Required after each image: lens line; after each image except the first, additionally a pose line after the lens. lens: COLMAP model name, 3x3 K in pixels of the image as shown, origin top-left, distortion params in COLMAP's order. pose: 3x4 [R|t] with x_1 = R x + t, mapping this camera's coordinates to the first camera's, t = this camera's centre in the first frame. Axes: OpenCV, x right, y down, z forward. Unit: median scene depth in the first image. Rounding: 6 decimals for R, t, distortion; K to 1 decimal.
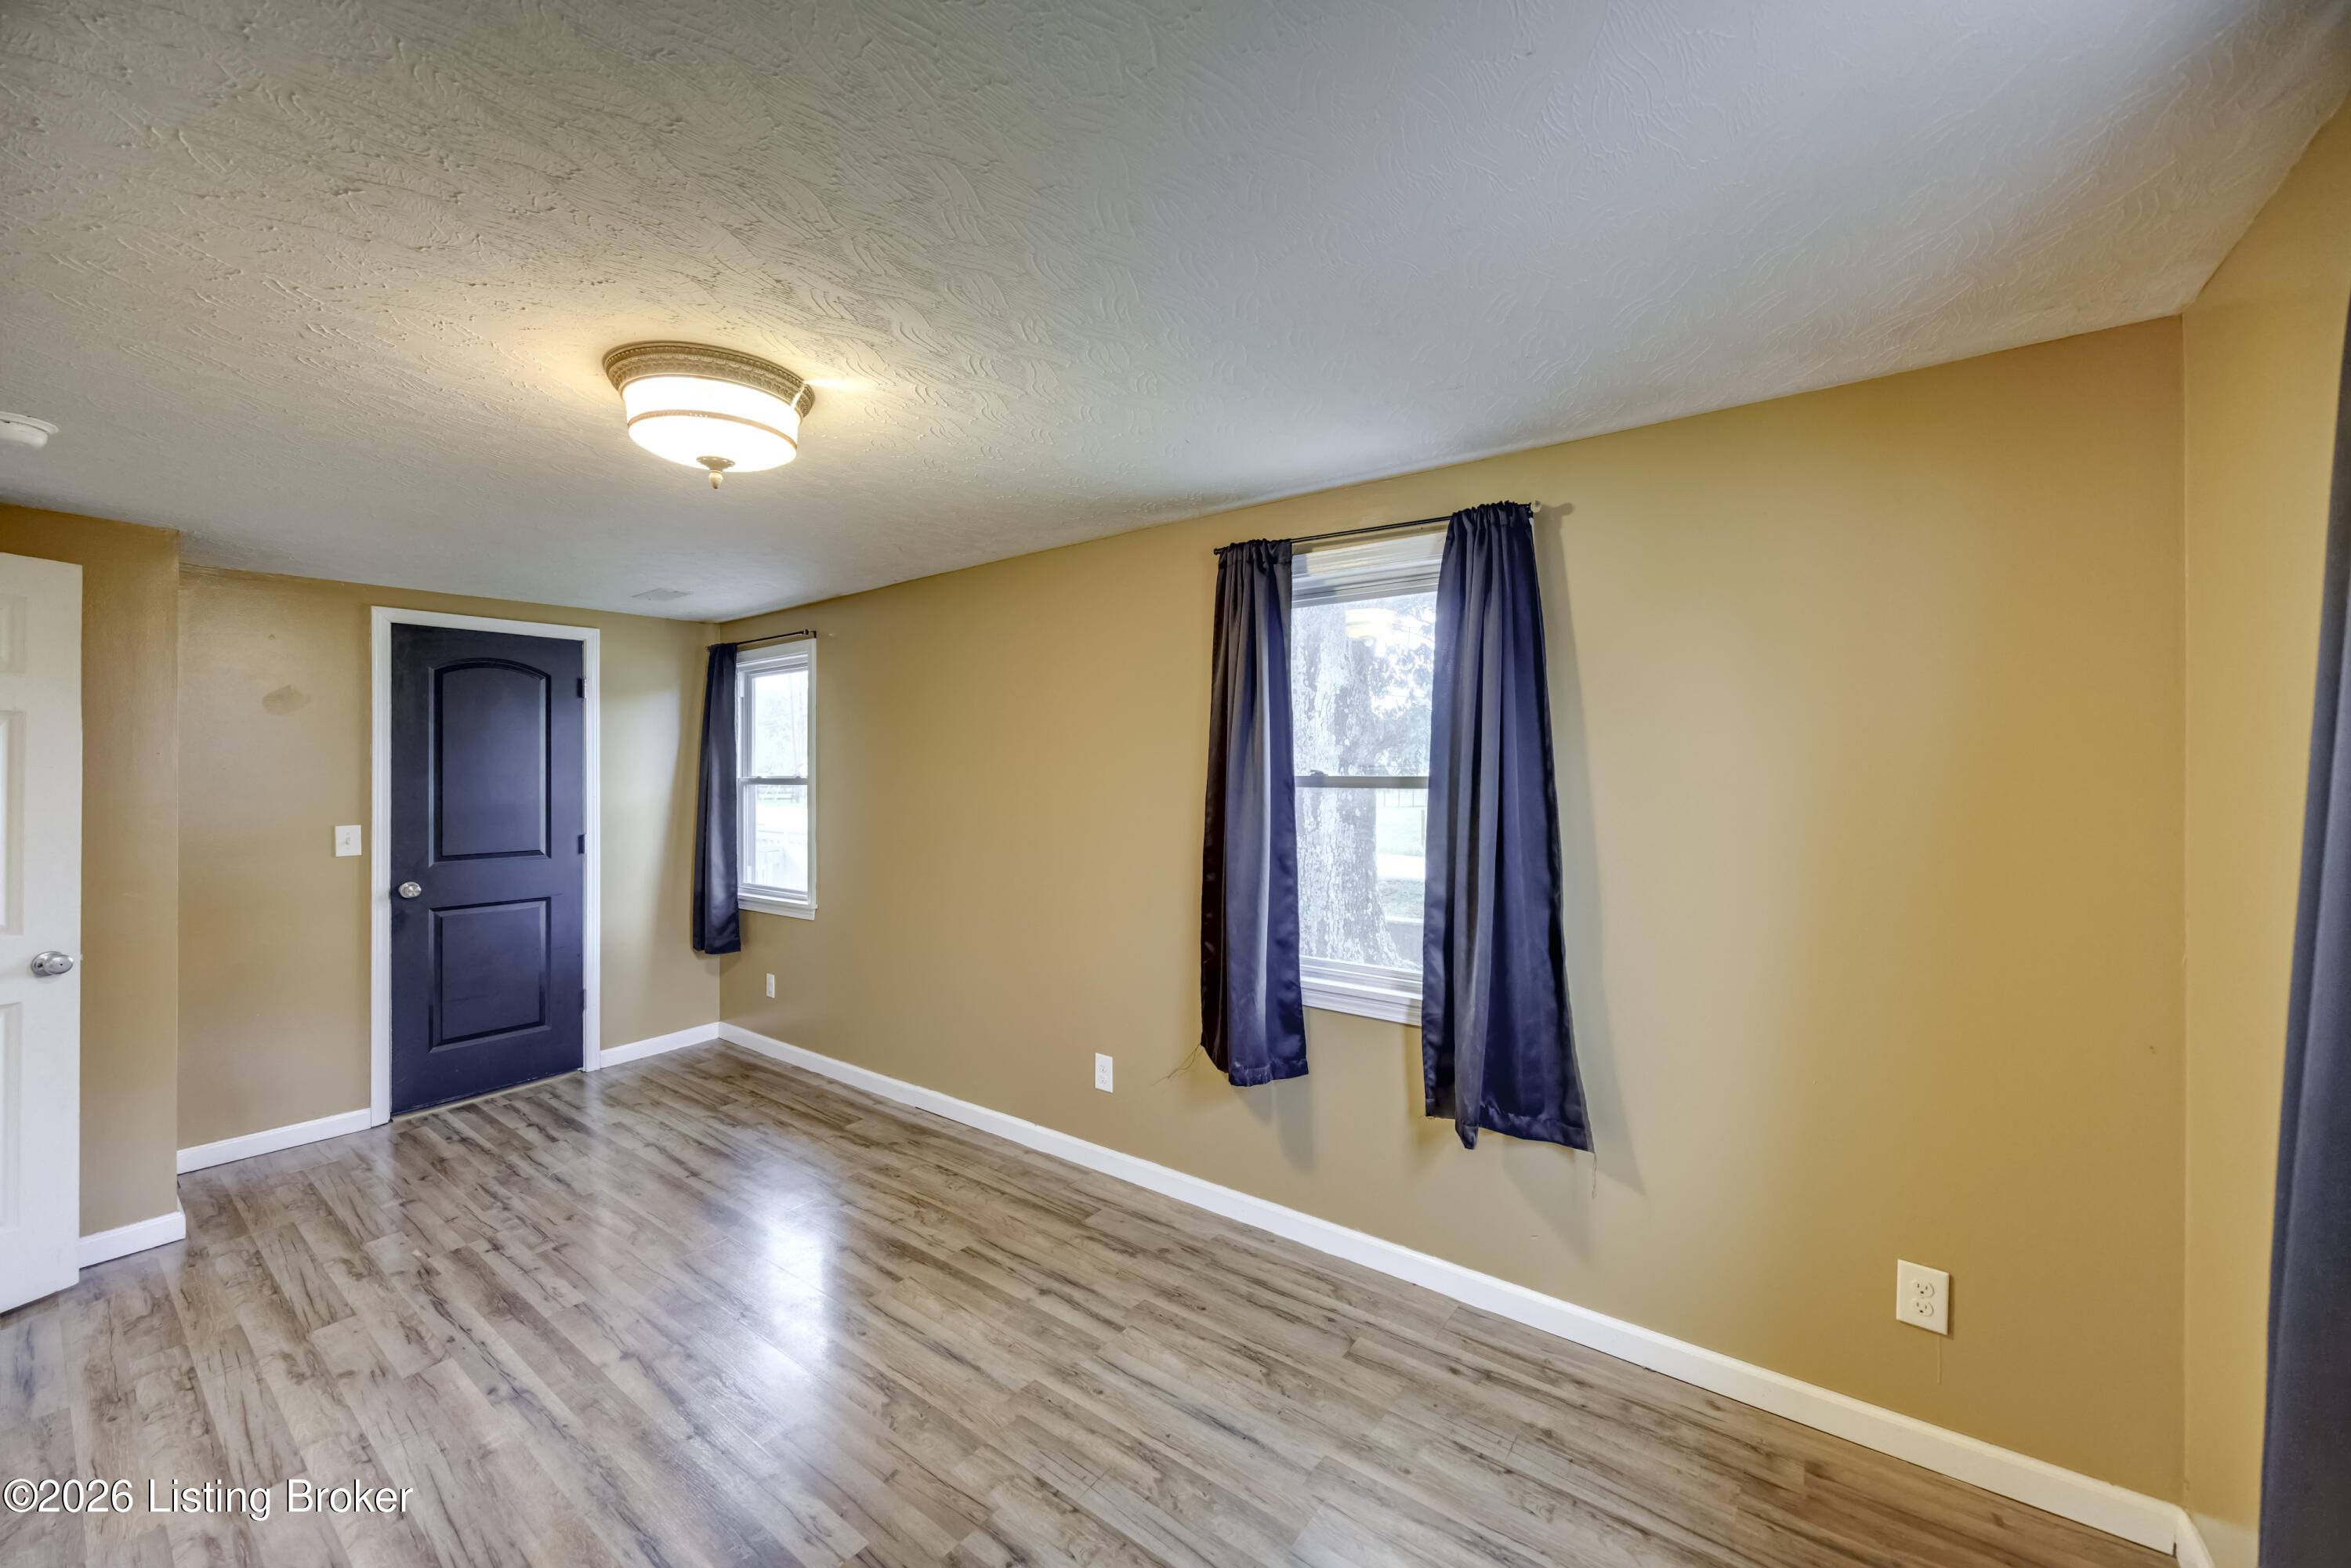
lens RADIAL K [[898.4, 0, 1184.4], [0, 898.4, 765.7], [0, 0, 1]] dist [0.000930, -0.000234]
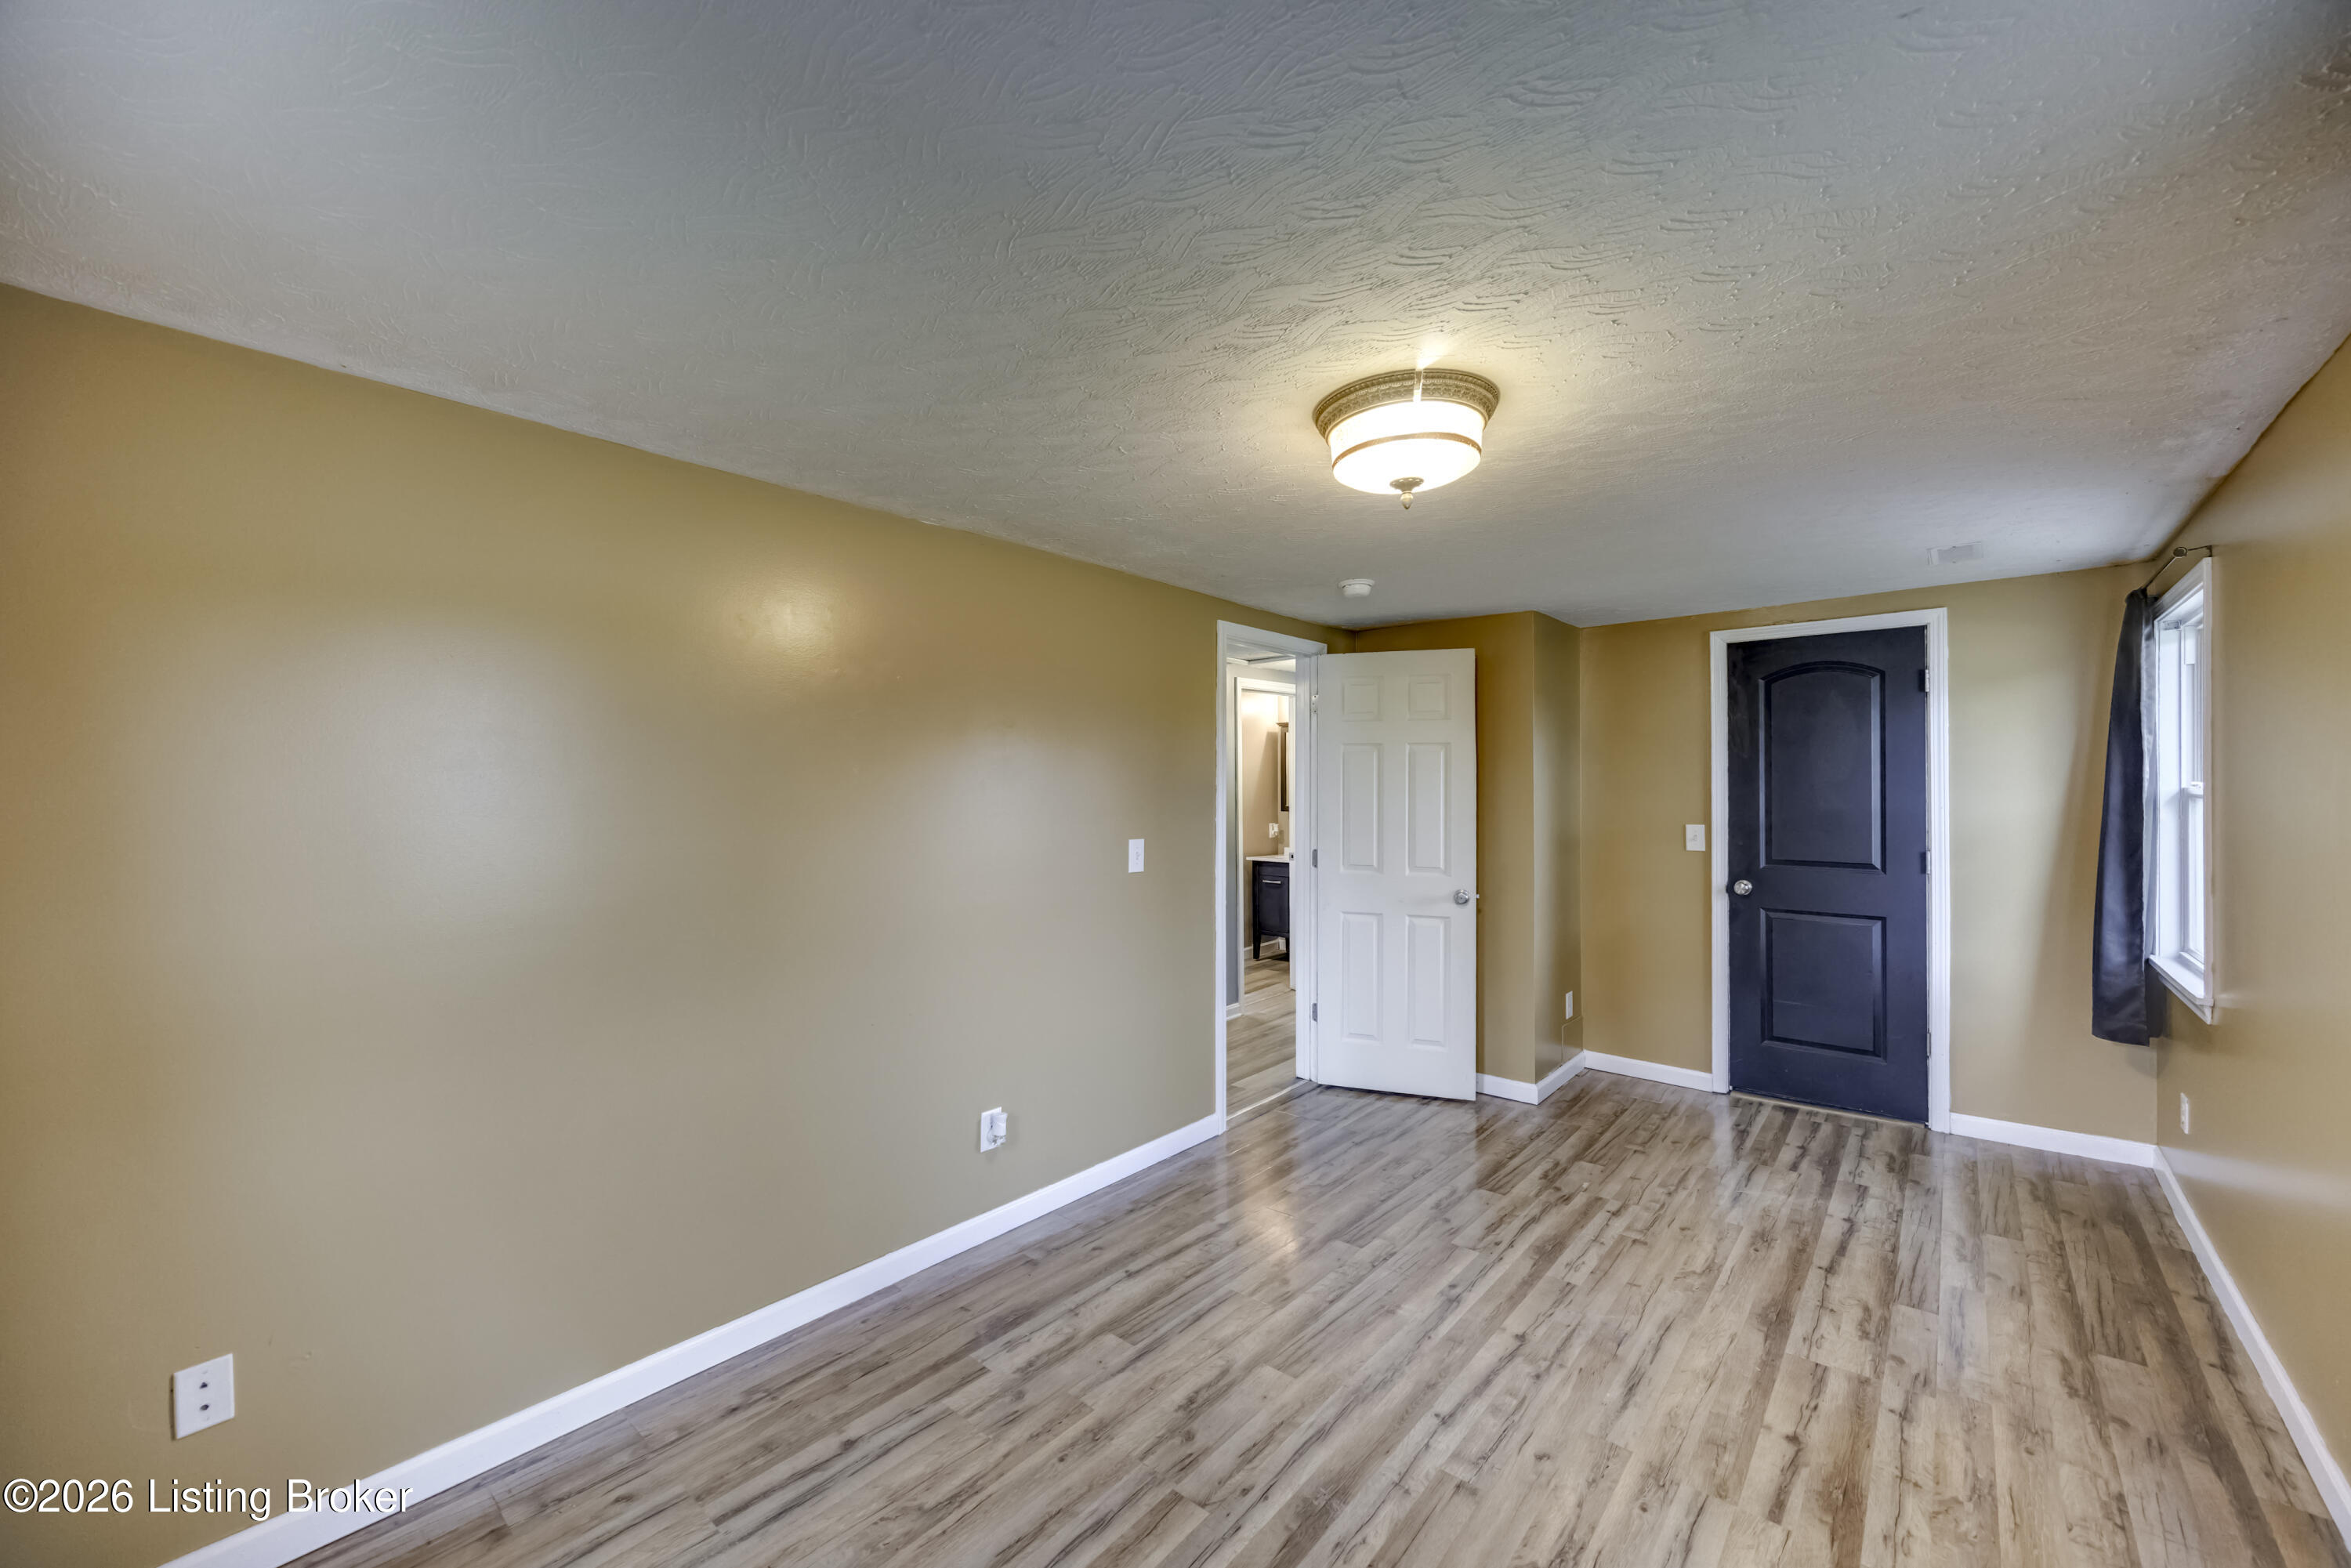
lens RADIAL K [[898.4, 0, 1180.2], [0, 898.4, 769.4], [0, 0, 1]] dist [0.000930, -0.000234]
pose [[-0.056784, -0.010790, -0.998328, 0.352444], [0.008292, 0.999902, -0.011279, 0.003706], [0.998352, -0.008919, -0.056689, 0.522232]]
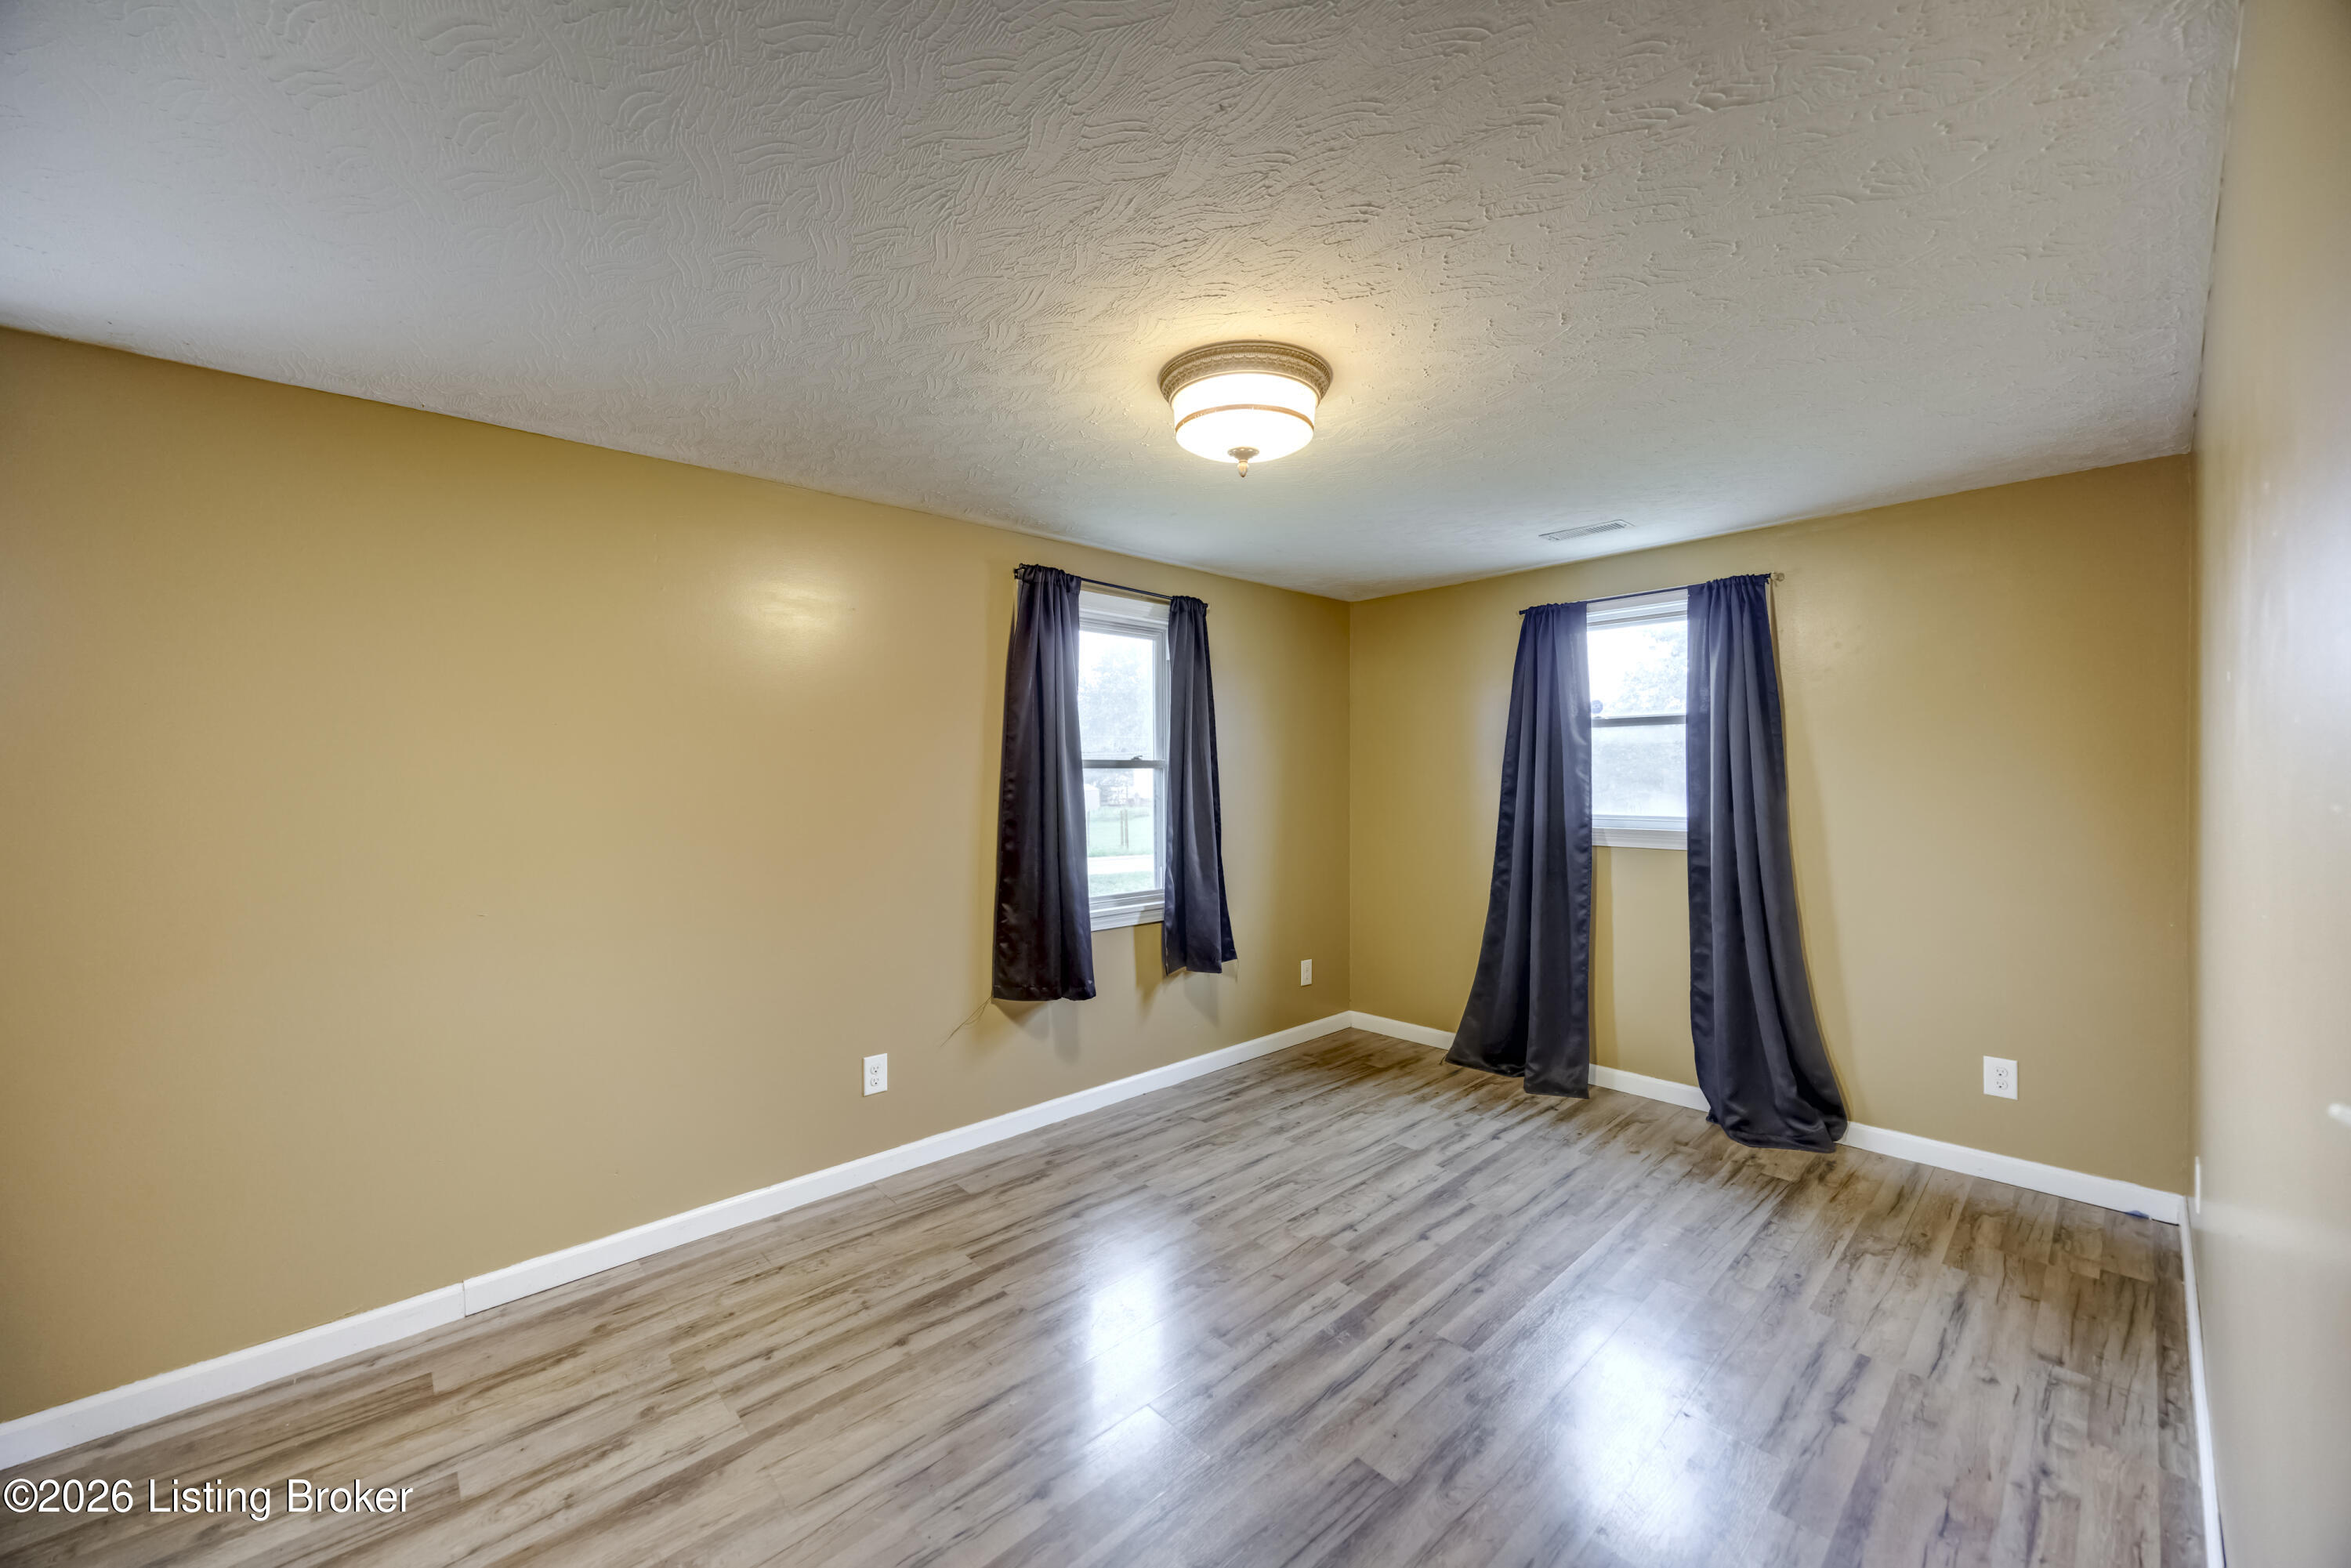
lens RADIAL K [[898.4, 0, 1154.5], [0, 898.4, 794.7], [0, 0, 1]] dist [0.000930, -0.000234]
pose [[0.191478, -0.017283, 0.981345, -1.047778], [0.004011, 0.999850, 0.016826, 0.038223], [-0.981489, 0.000714, 0.191519, 0.590580]]
